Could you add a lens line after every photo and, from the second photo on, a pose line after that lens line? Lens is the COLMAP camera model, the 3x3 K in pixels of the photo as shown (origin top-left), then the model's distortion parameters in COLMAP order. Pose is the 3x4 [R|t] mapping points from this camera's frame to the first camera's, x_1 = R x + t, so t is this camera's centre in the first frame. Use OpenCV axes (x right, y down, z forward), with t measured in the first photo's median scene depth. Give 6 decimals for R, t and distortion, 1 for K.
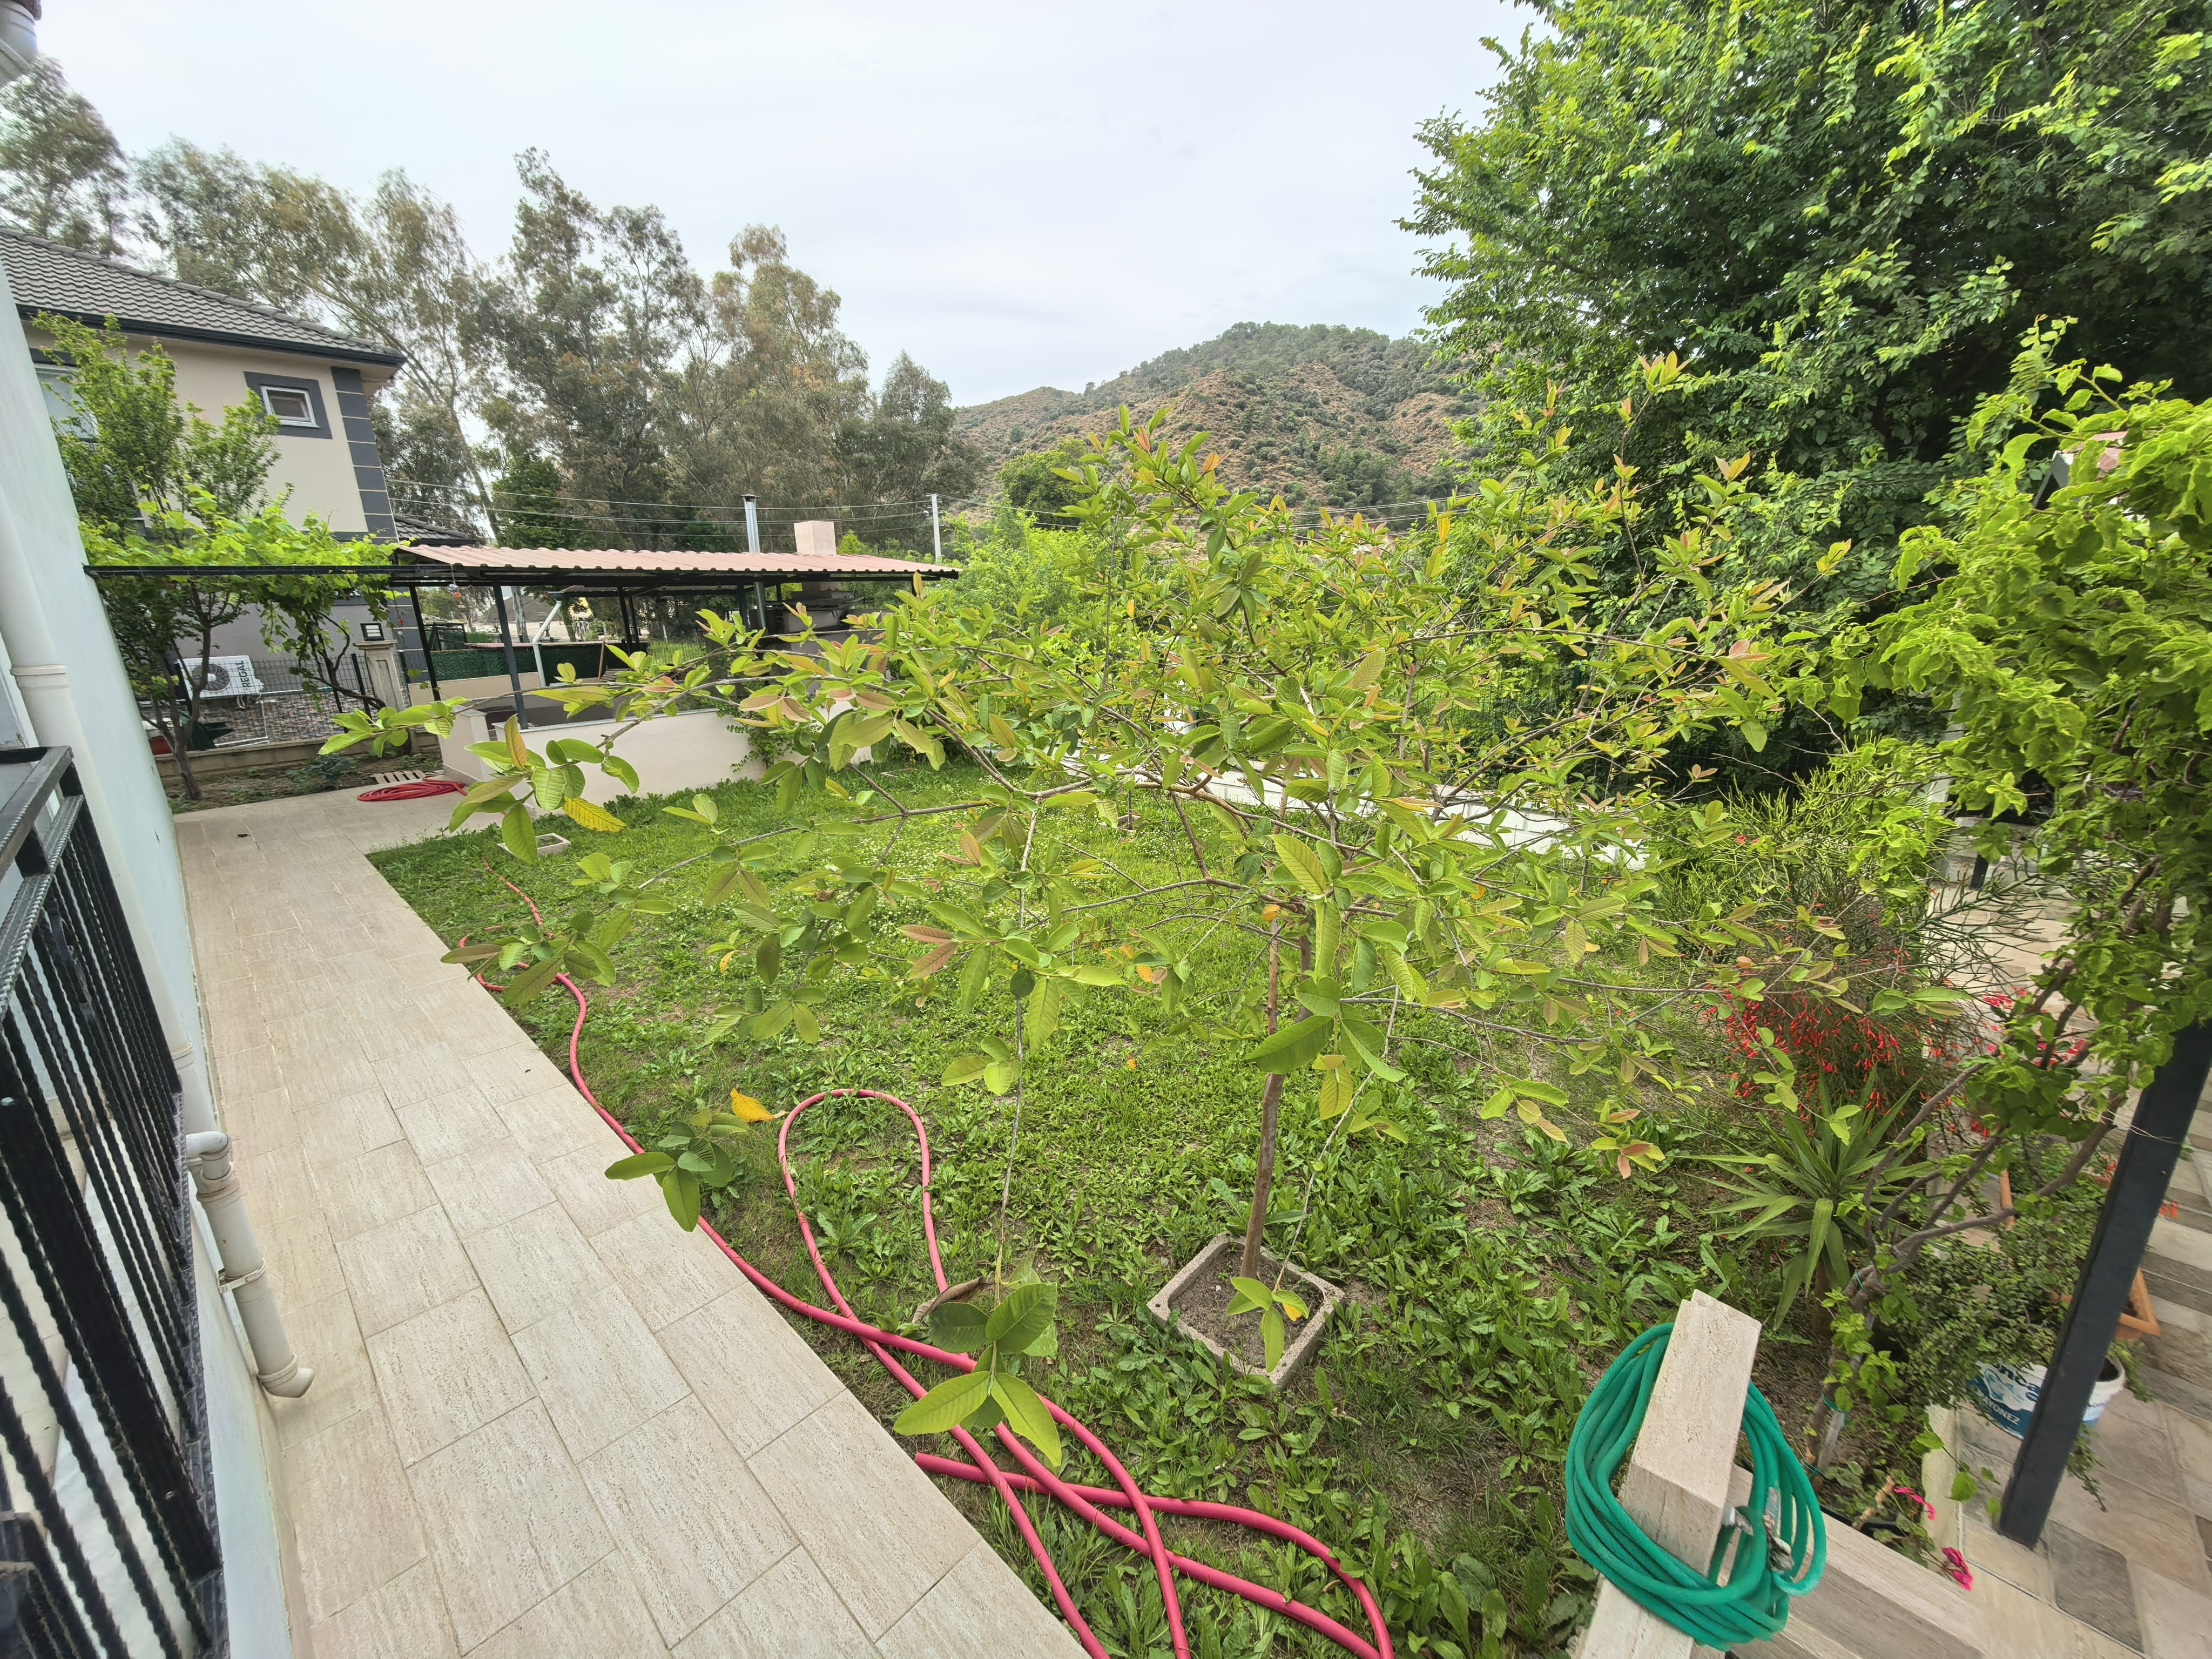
lens RADIAL K [[862.4, 0, 1109.4], [0, 862.4, 825.1], [0, 0, 1]] dist [0.007693, -0.004398]
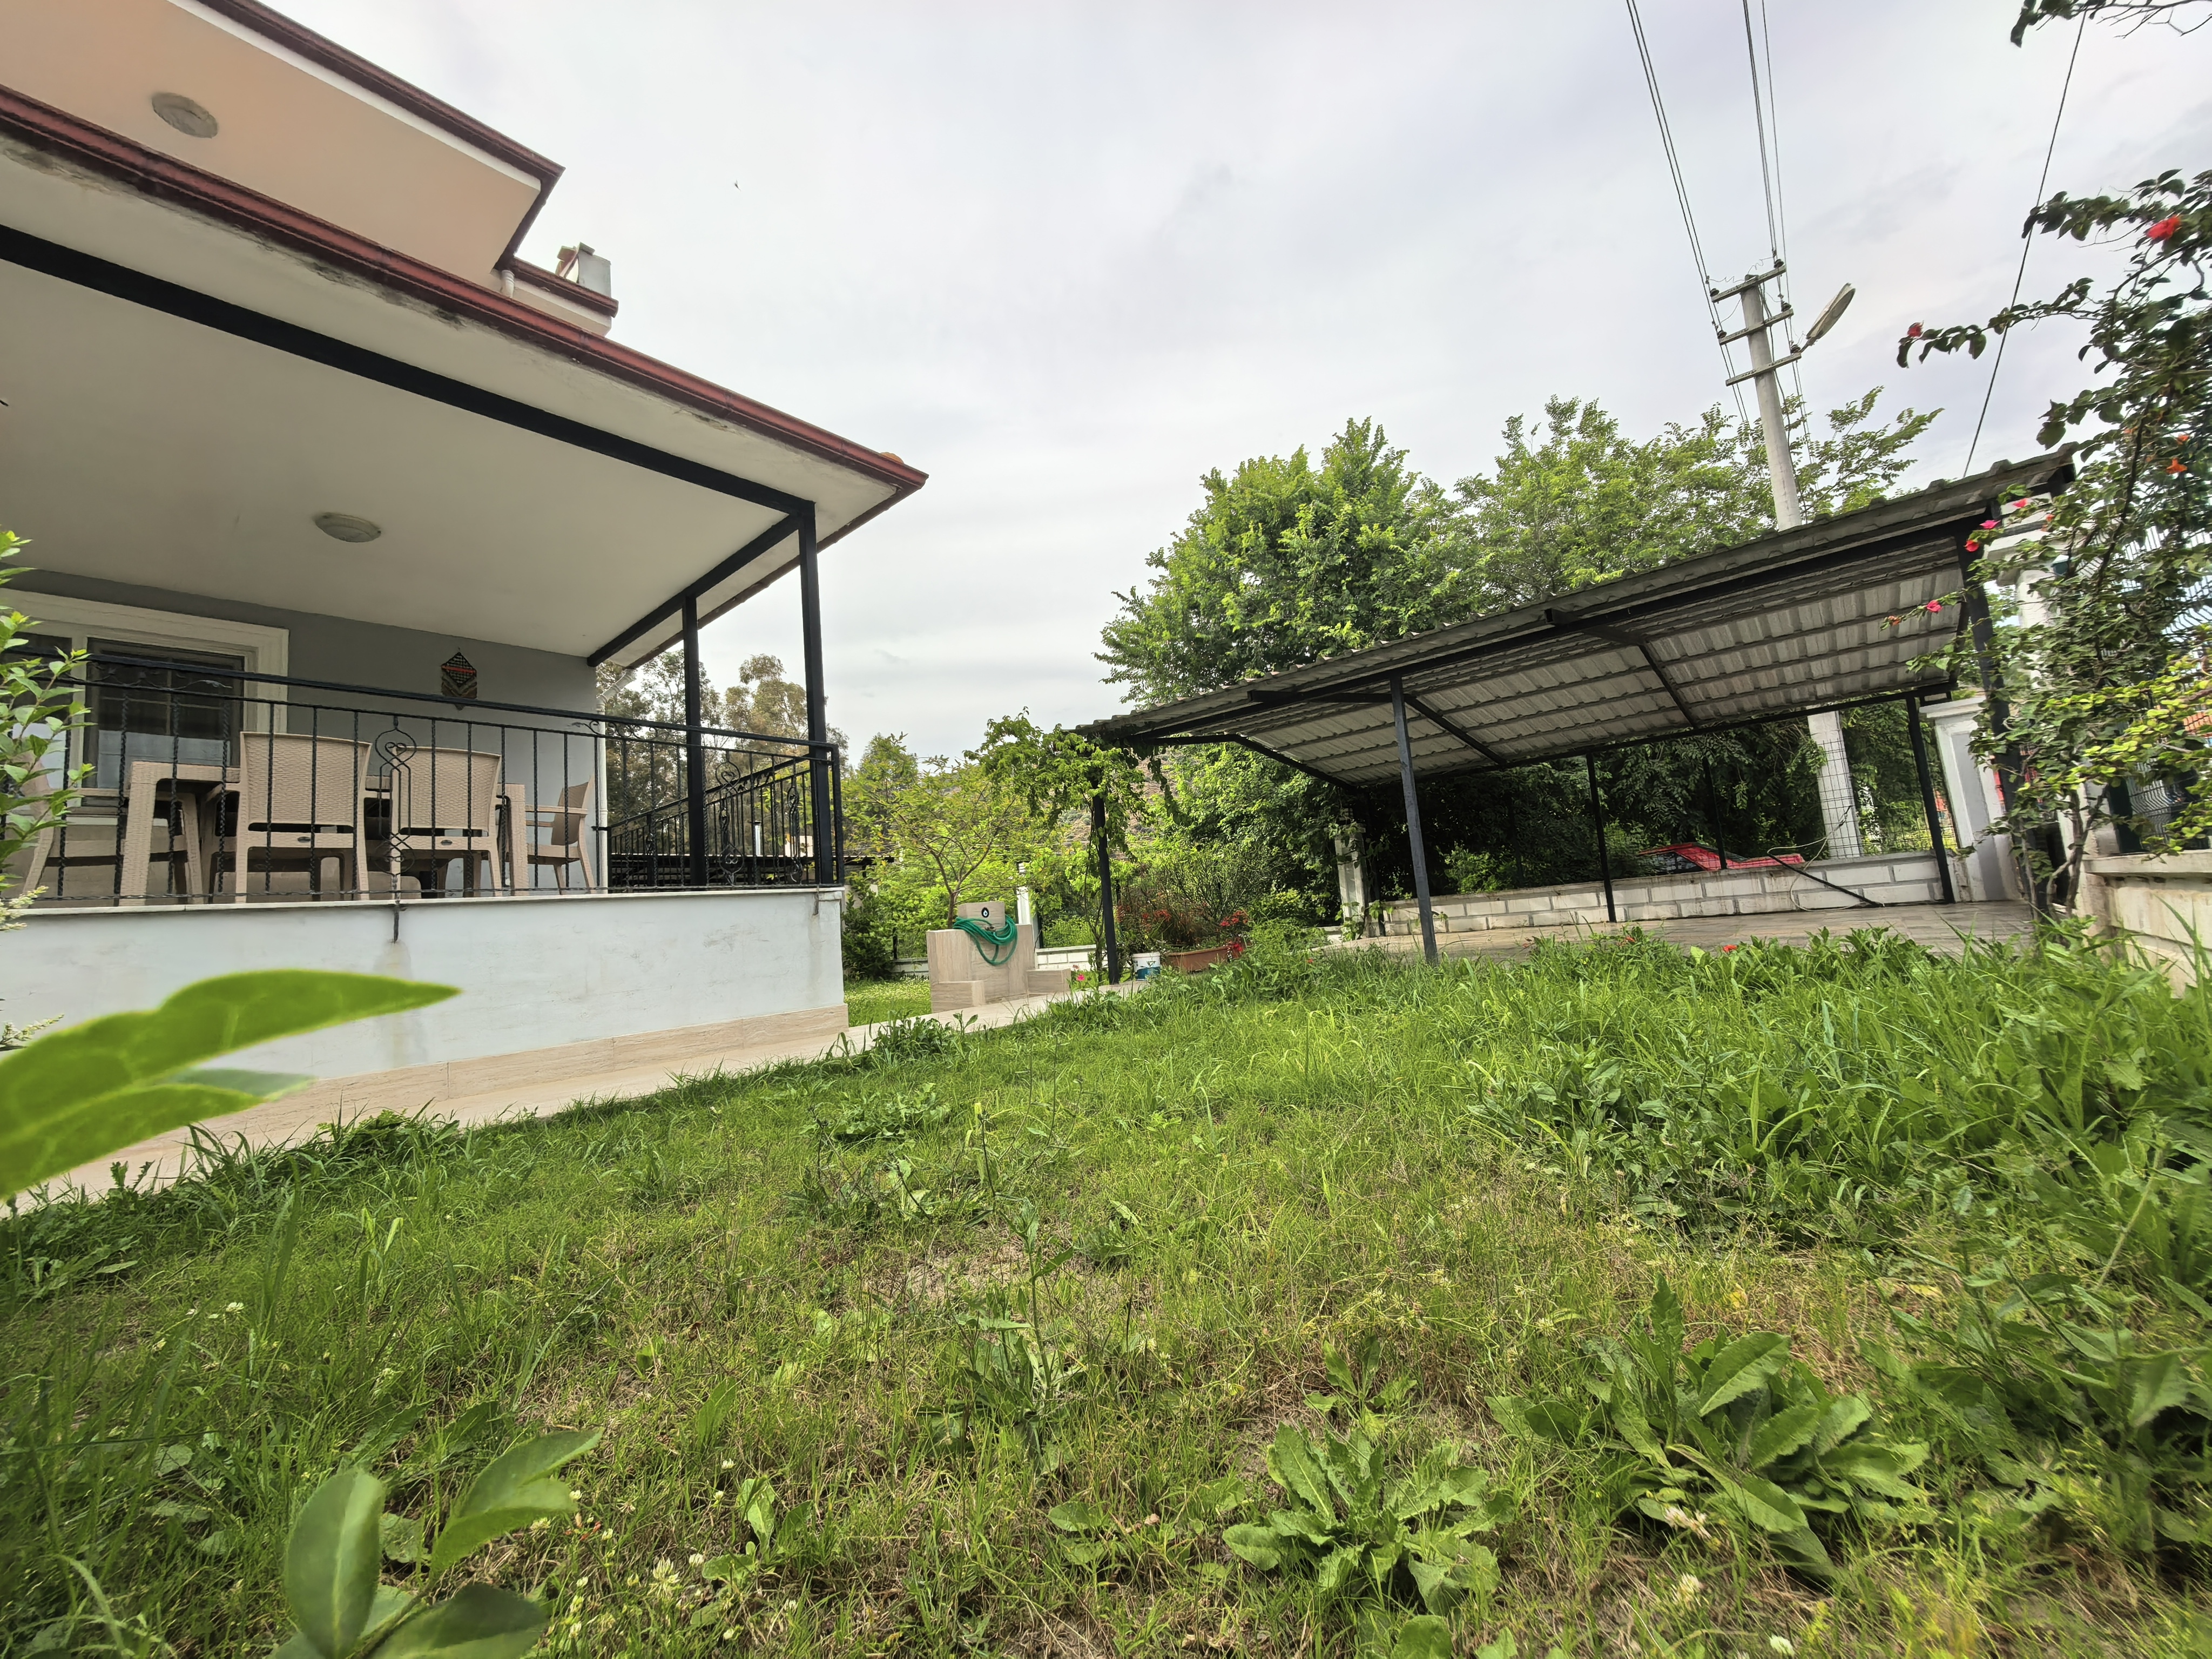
lens RADIAL K [[862.4, 0, 1106.0], [0, 862.4, 828.2], [0, 0, 1]] dist [0.007693, -0.004398]
pose [[0.997115, -0.065457, 0.038427, 0.045117], [0.075014, 0.927074, -0.367297, 0.074668], [-0.011583, 0.369120, 0.929310, -0.132466]]
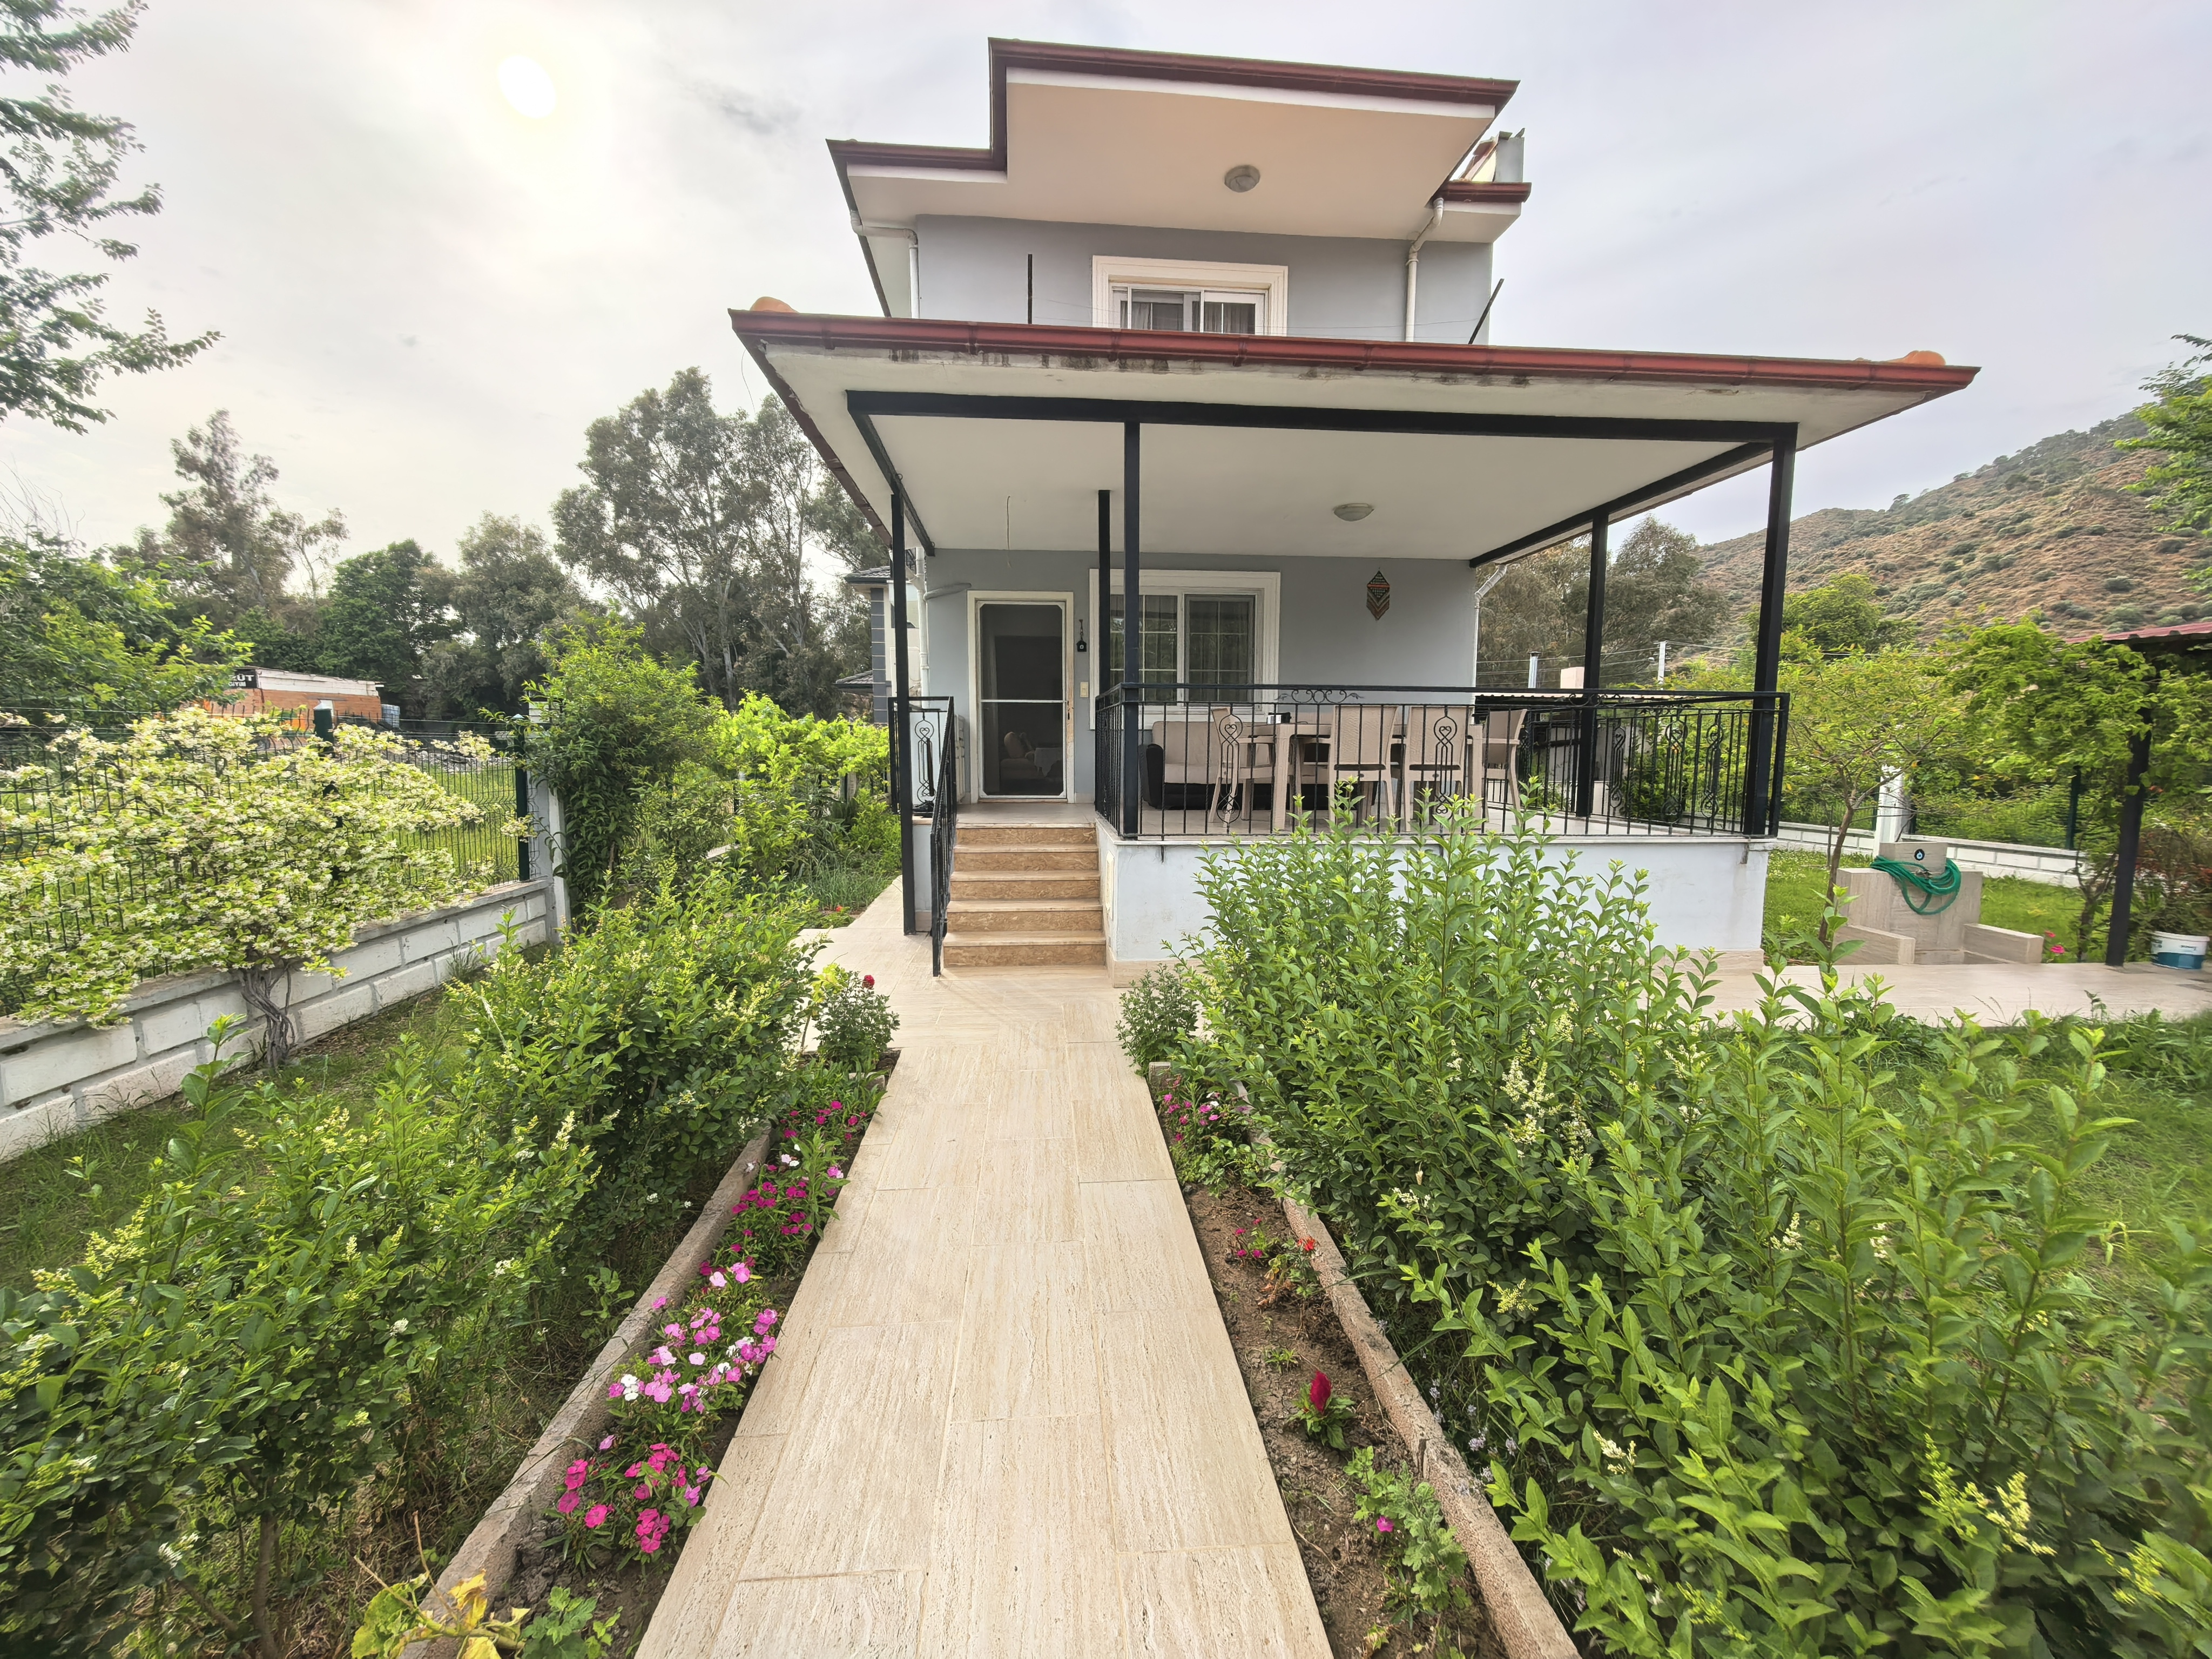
lens RADIAL K [[862.4, 0, 1106.0], [0, 862.4, 824.6], [0, 0, 1]] dist [0.007693, -0.004398]
pose [[0.735332, 0.085196, -0.672330, 0.023399], [-0.195840, 0.976455, -0.090457, 0.061660], [0.648793, 0.198185, 0.734704, -0.170067]]
